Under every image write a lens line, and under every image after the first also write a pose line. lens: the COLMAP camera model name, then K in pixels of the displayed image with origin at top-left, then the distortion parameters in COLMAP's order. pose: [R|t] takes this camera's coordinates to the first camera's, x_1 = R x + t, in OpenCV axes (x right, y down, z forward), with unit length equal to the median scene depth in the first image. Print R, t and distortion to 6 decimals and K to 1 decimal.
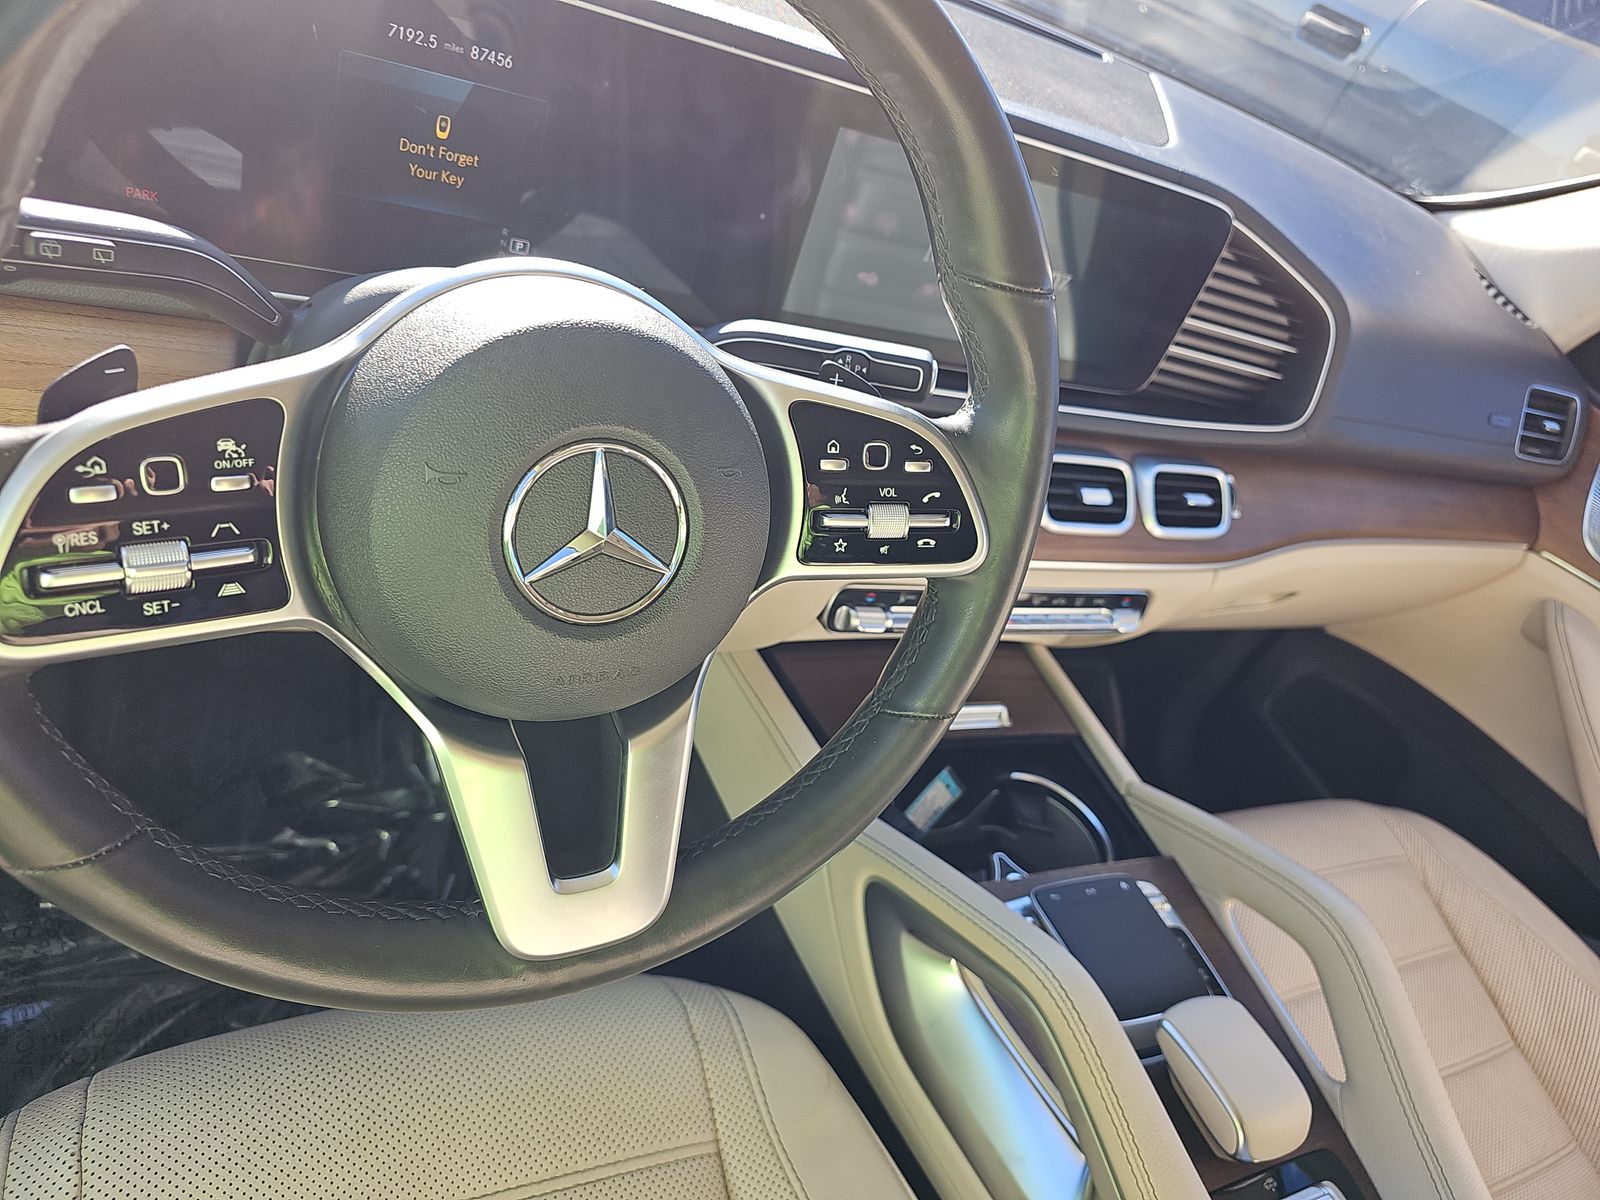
lens RADIAL K [[1075.8, 0, 823.8], [0, 1075.8, 599.7], [0, 0, 1]] dist [0.005254, -0.007746]
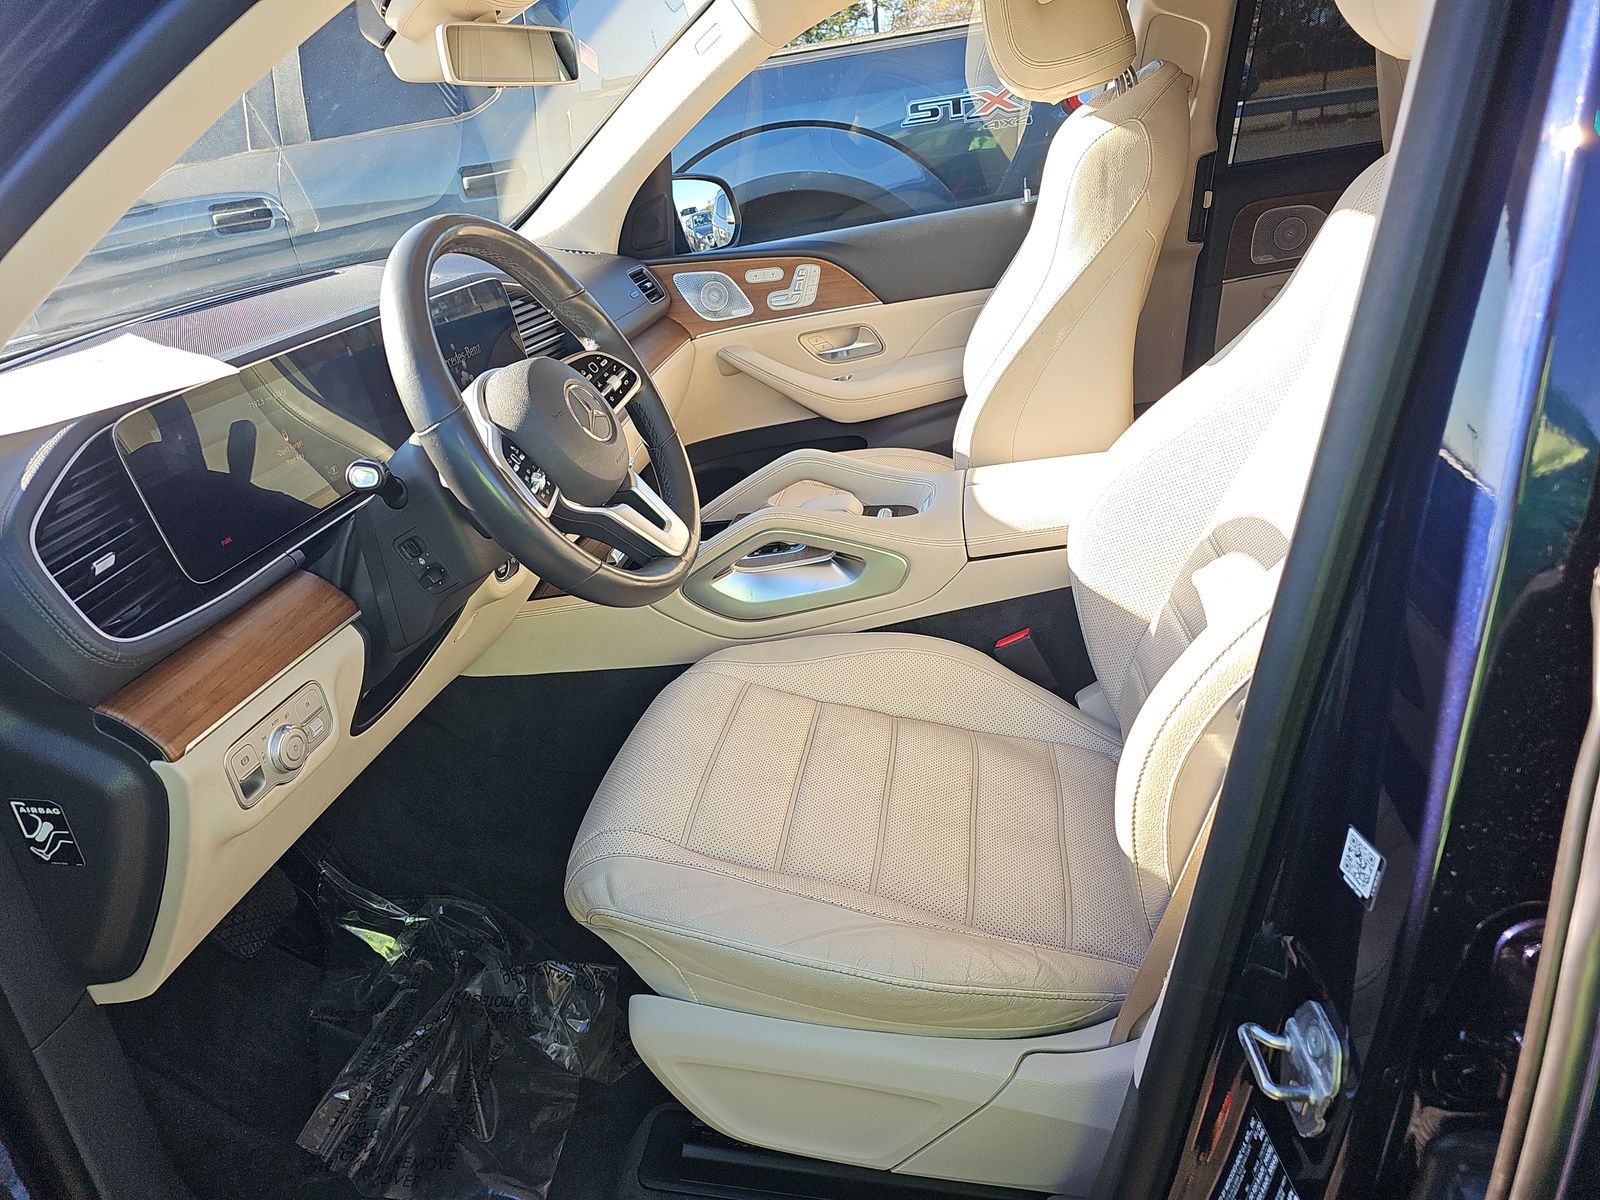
lens RADIAL K [[1106.8, 0, 811.5], [0, 1106.8, 607.7], [0, 0, 1]] dist [0.031500, -0.002407]
pose [[0.450561, -0.702011, 0.551521, -1.730299], [0.759529, 0.626088, 0.176433, 0.173797], [-0.469159, 0.339402, 0.815289, -1.370126]]
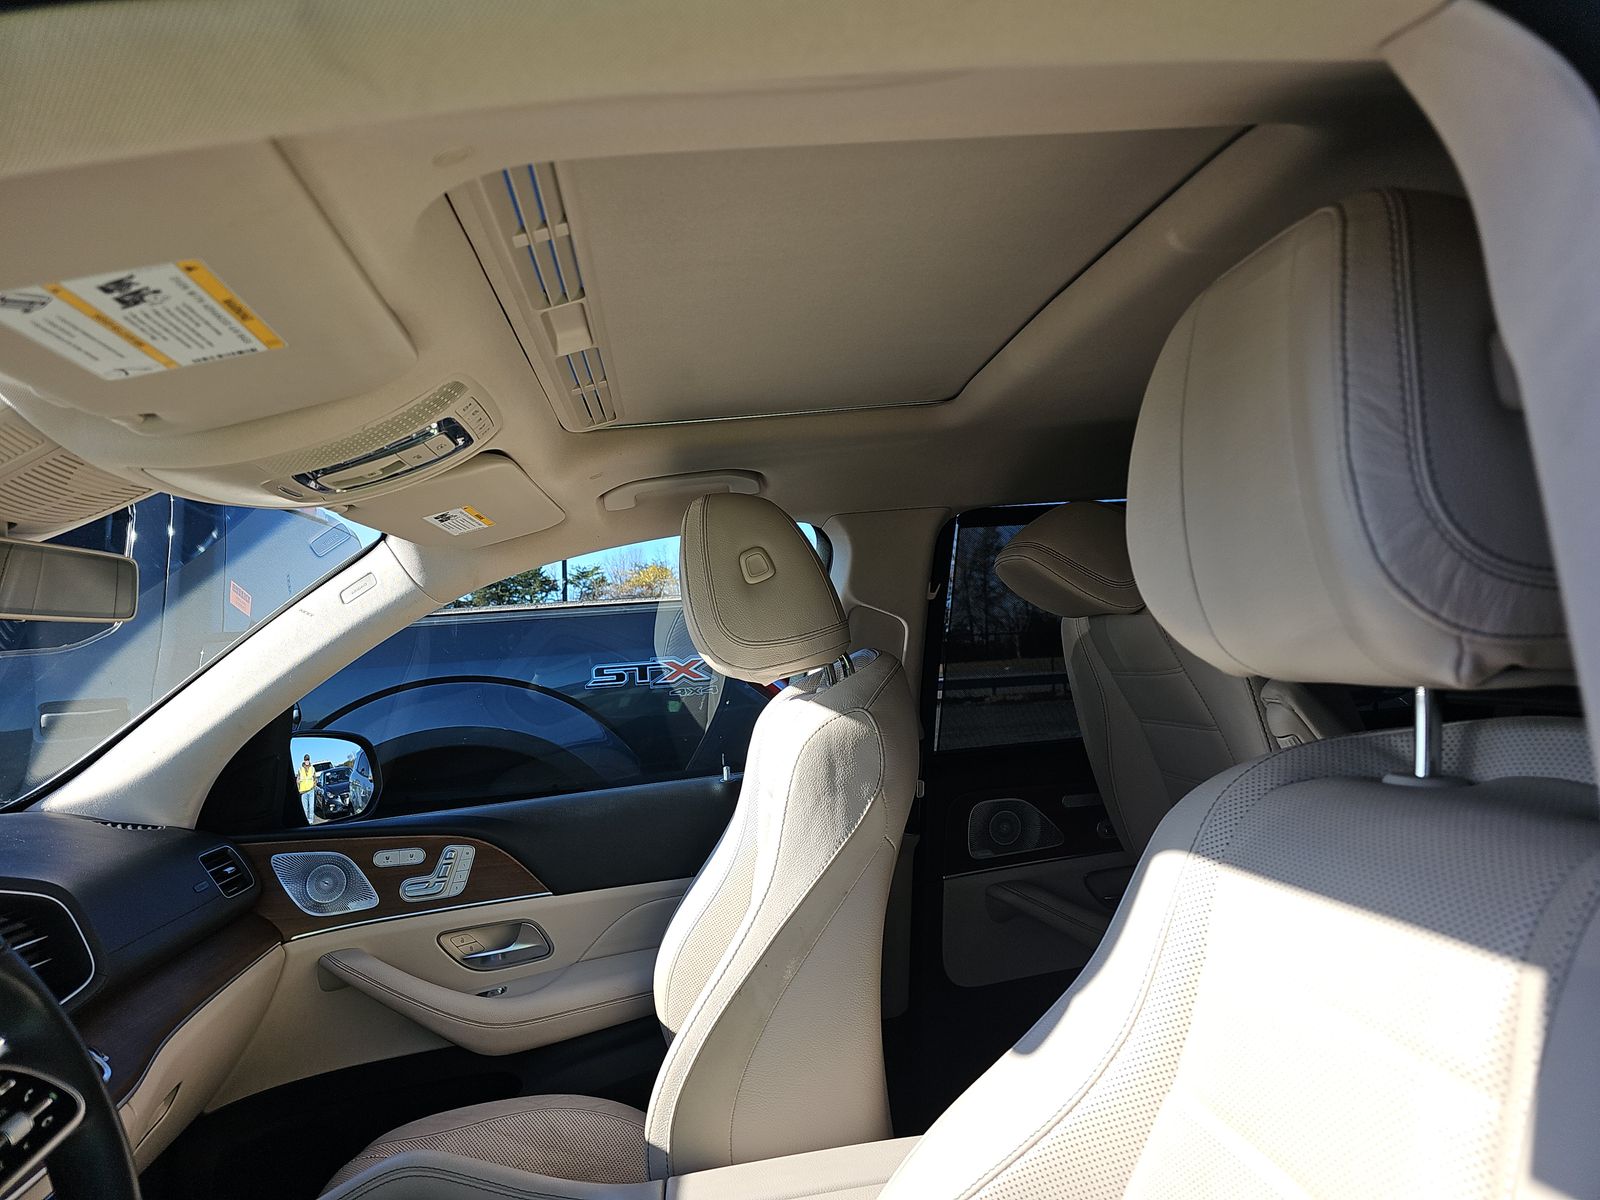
lens RADIAL K [[1075.8, 0, 823.8], [0, 1075.8, 599.7], [0, 0, 1]] dist [0.005254, -0.007746]
pose [[0.230197, -0.332927, 0.914423, -0.801264], [0.711540, 0.698607, 0.075228, 0.097251], [-0.663867, 0.633331, 0.397708, -0.753567]]
